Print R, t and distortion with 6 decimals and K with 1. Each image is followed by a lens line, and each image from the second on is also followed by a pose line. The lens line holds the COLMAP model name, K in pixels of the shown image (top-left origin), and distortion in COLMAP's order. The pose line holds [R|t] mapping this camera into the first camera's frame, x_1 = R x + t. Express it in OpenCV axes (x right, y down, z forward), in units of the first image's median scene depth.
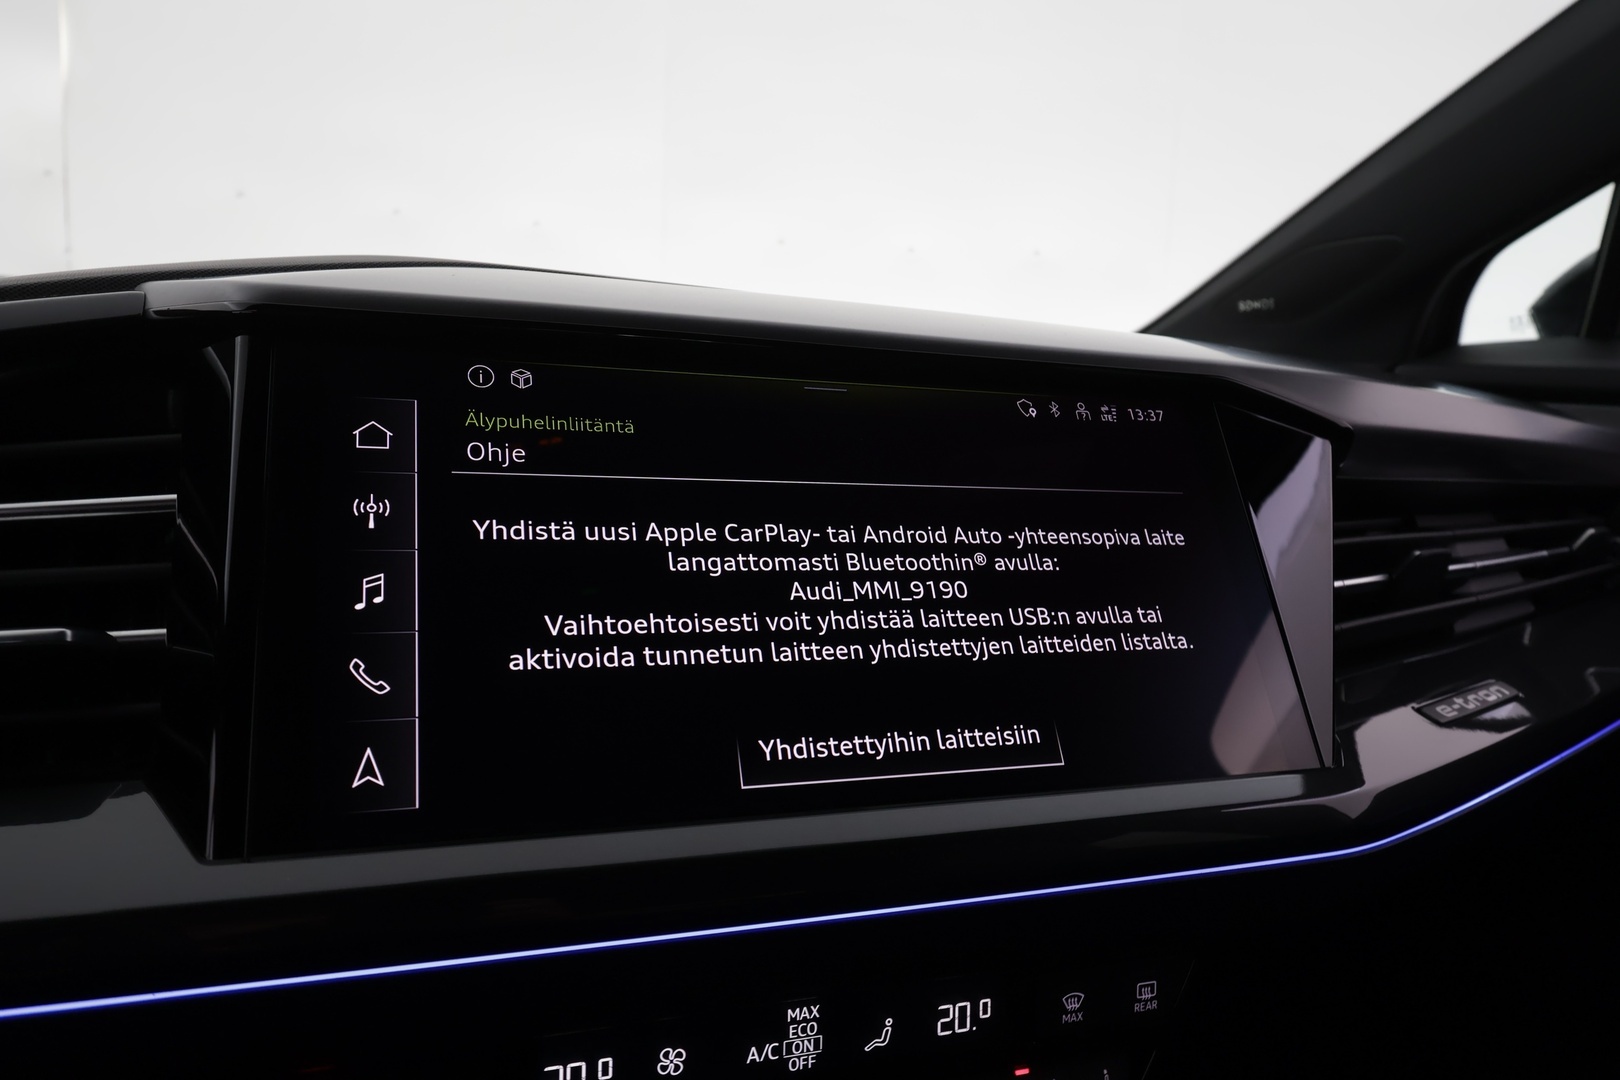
lens RADIAL K [[1105.8, 0, 810.2], [0, 1105.8, 536.7], [0, 0, 1]] dist [-0.001626, 0.009902]
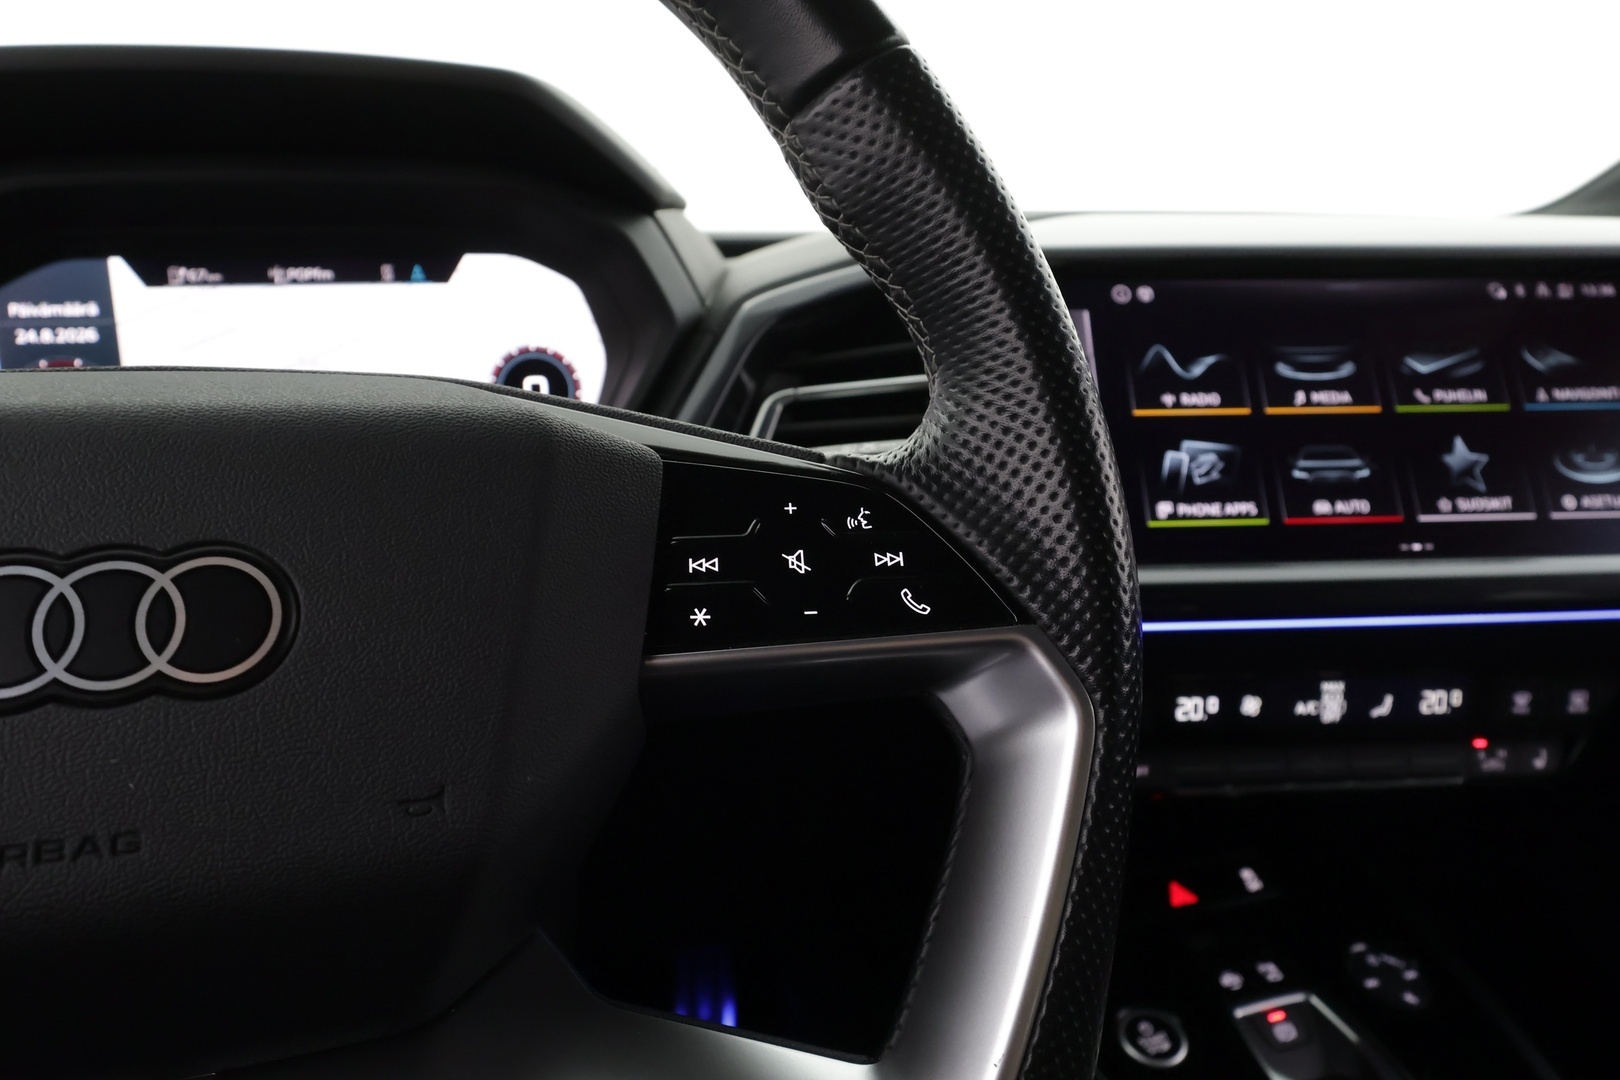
lens RADIAL K [[1105.8, 0, 805.9], [0, 1105.8, 539.6], [0, 0, 1]] dist [-0.001626, 0.009902]
pose [[0.955982, 0.010982, -0.293221, -0.253331], [0.022742, 0.993521, 0.111354, 0.019699], [0.292544, -0.113121, 0.949538, -0.684717]]
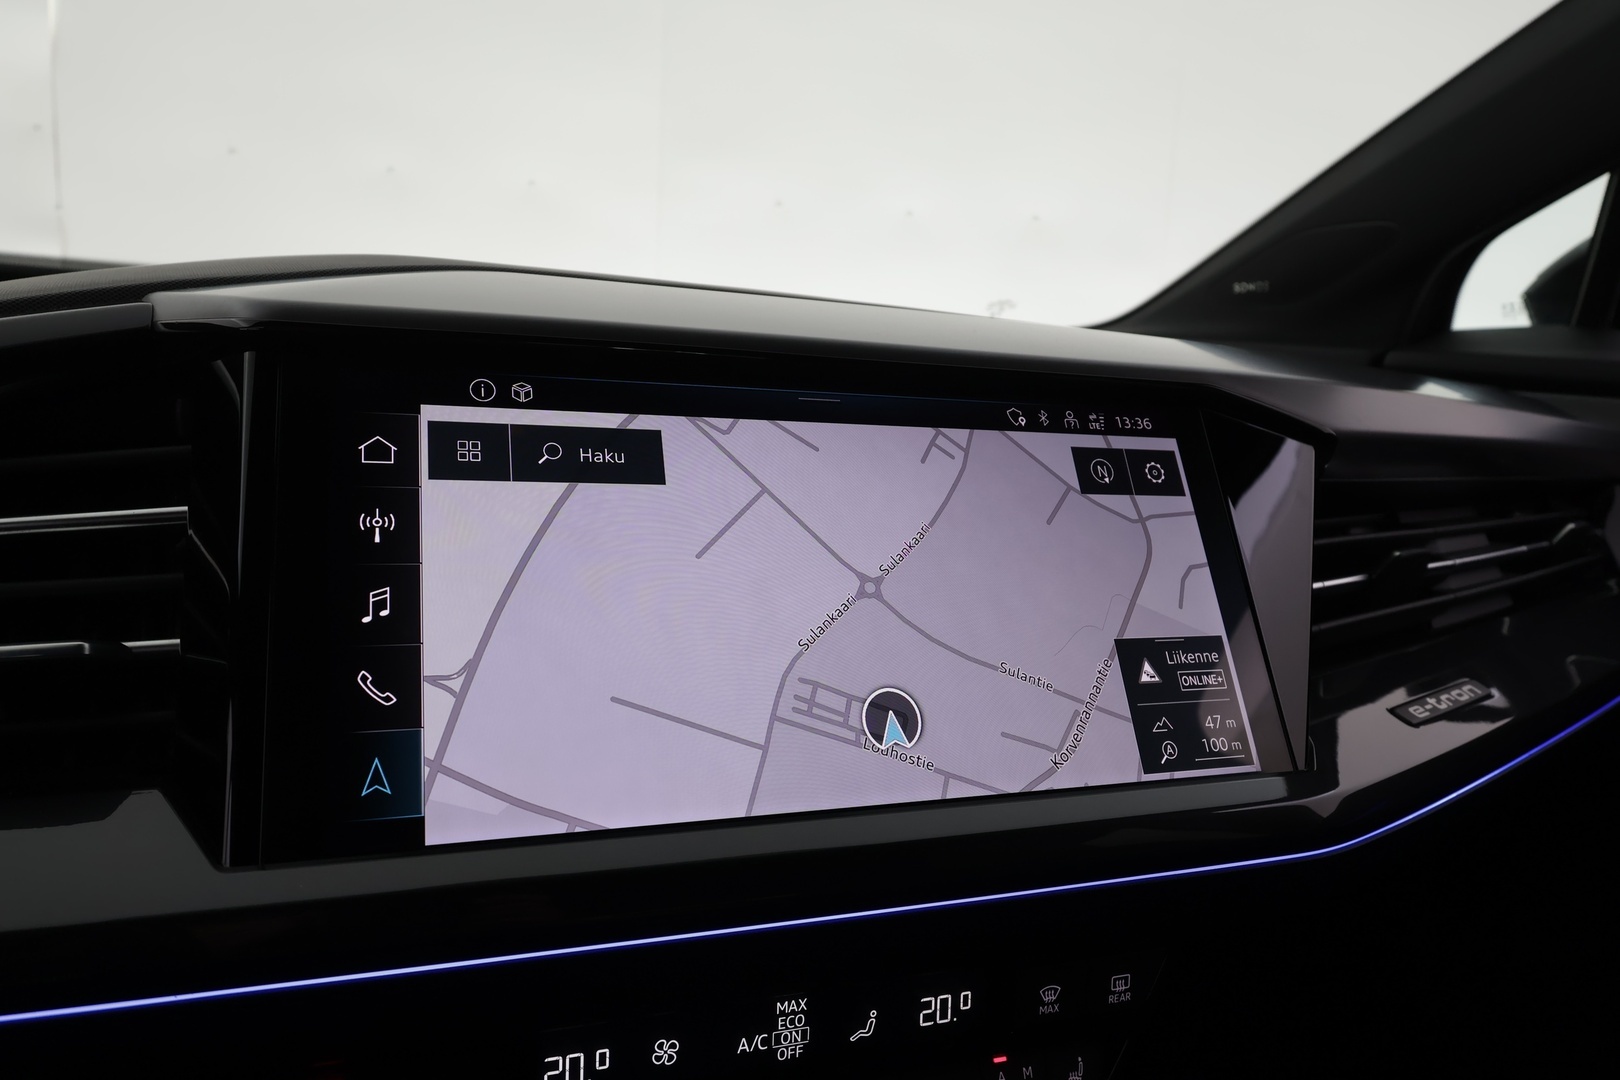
lens RADIAL K [[1105.8, 0, 808.1], [0, 1105.8, 536.3], [0, 0, 1]] dist [-0.001626, 0.009902]
pose [[0.999950, 0.009541, 0.003075, 0.001811], [-0.009649, 0.999255, 0.037365, -0.049806], [-0.002716, -0.037393, 0.999297, -0.028339]]
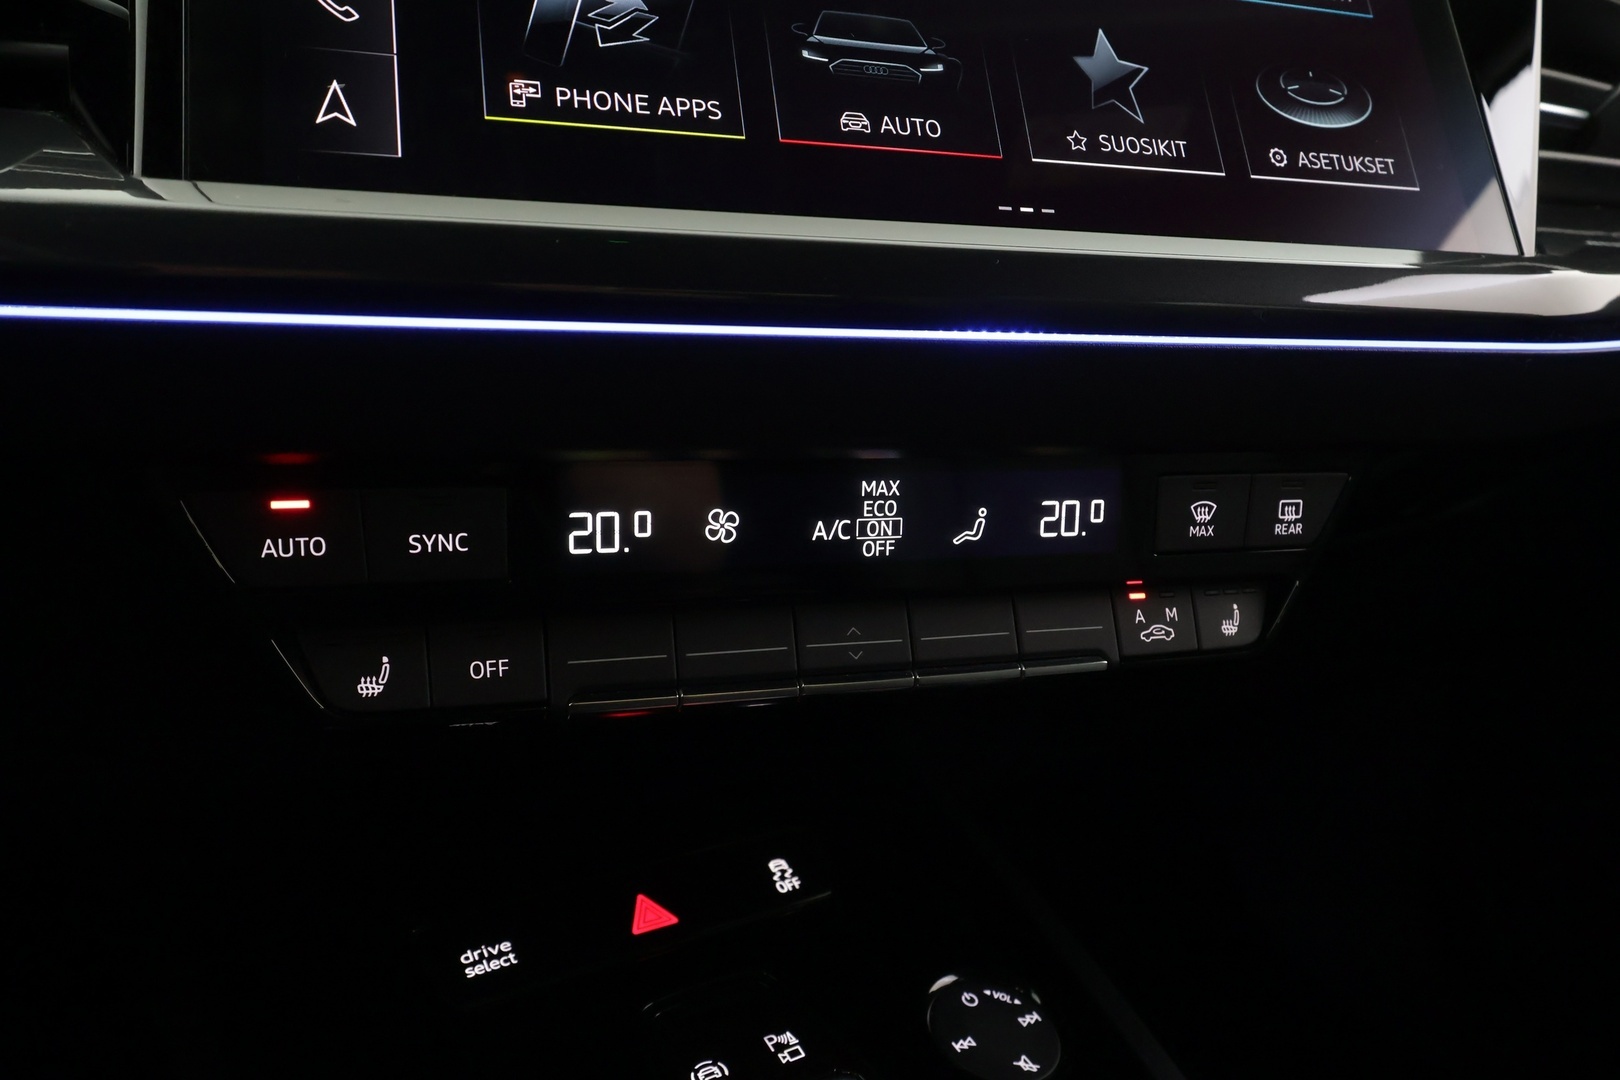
lens RADIAL K [[1218.1, 0, 814.2], [0, 1218.1, 544.7], [0, 0, 1]] dist [0.005701, -0.001230]
pose [[0.999757, 0.004541, -0.021564, -0.033477], [-0.001601, 0.990924, 0.134412, 0.329366], [0.021979, -0.134345, 0.990691, 0.090380]]
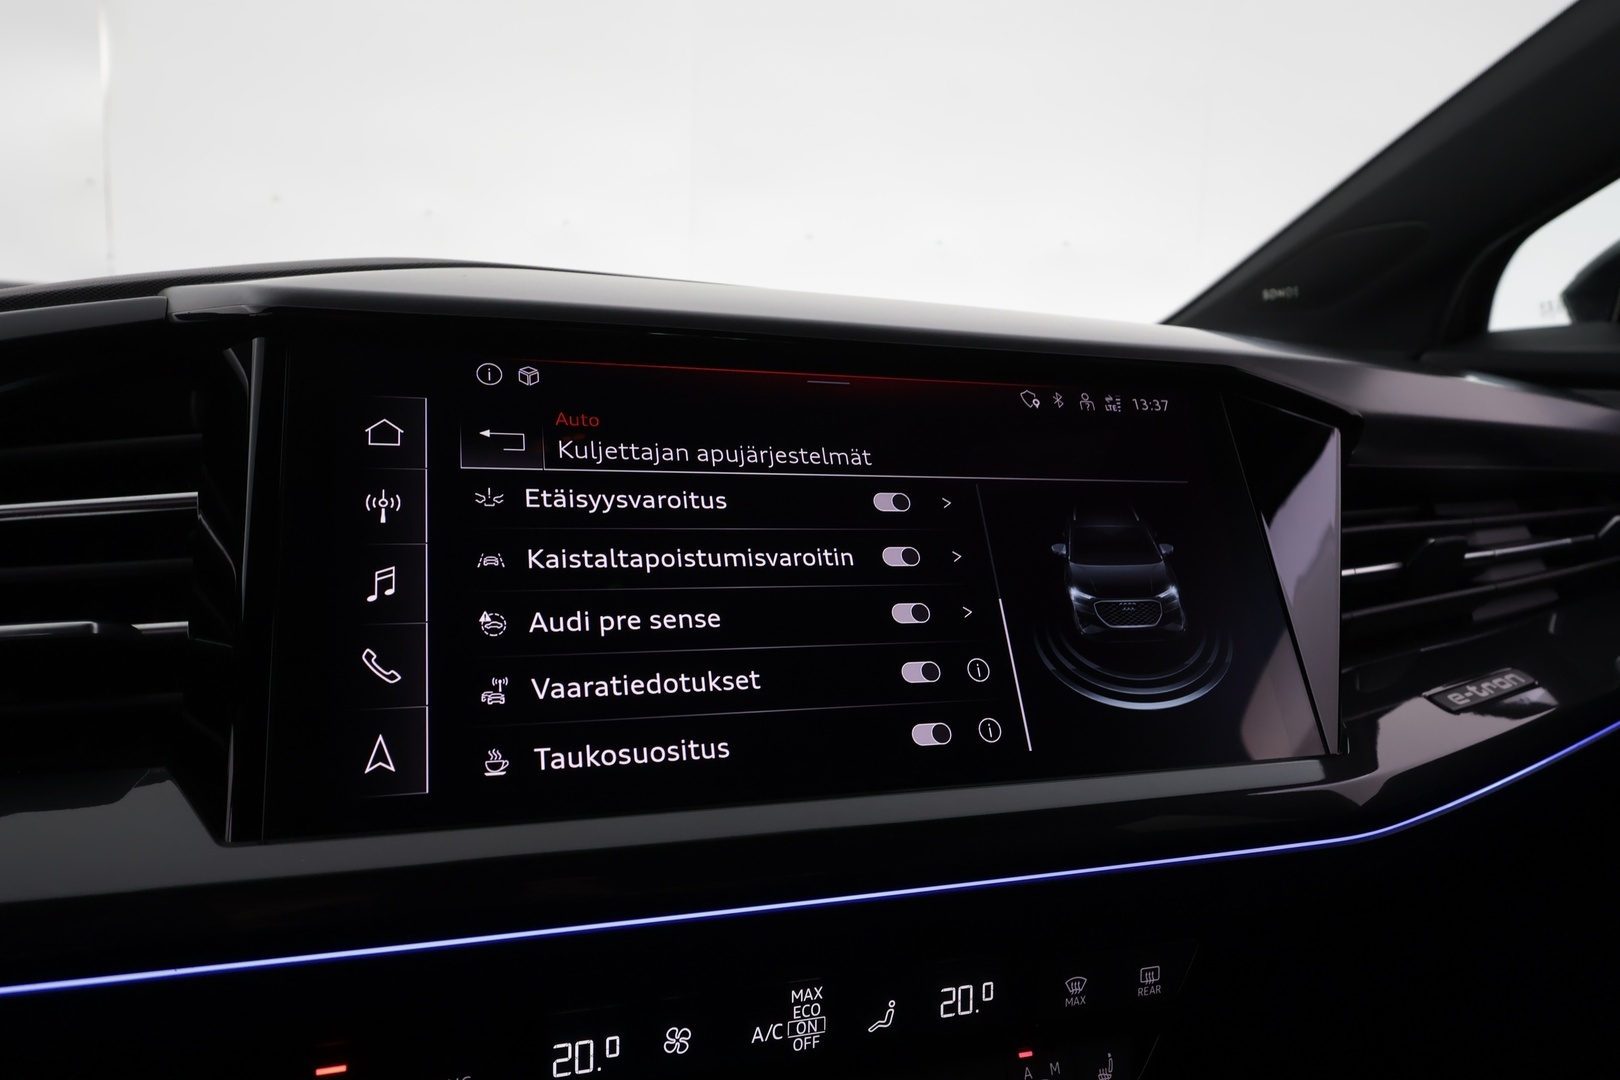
lens RADIAL K [[1105.8, 0, 810.6], [0, 1105.8, 537.8], [0, 0, 1]] dist [-0.001626, 0.009902]
pose [[0.999511, -0.007692, -0.030304, 0.029527], [0.007853, 0.999956, 0.005202, 0.003526], [0.030262, -0.005438, 0.999527, -0.017257]]
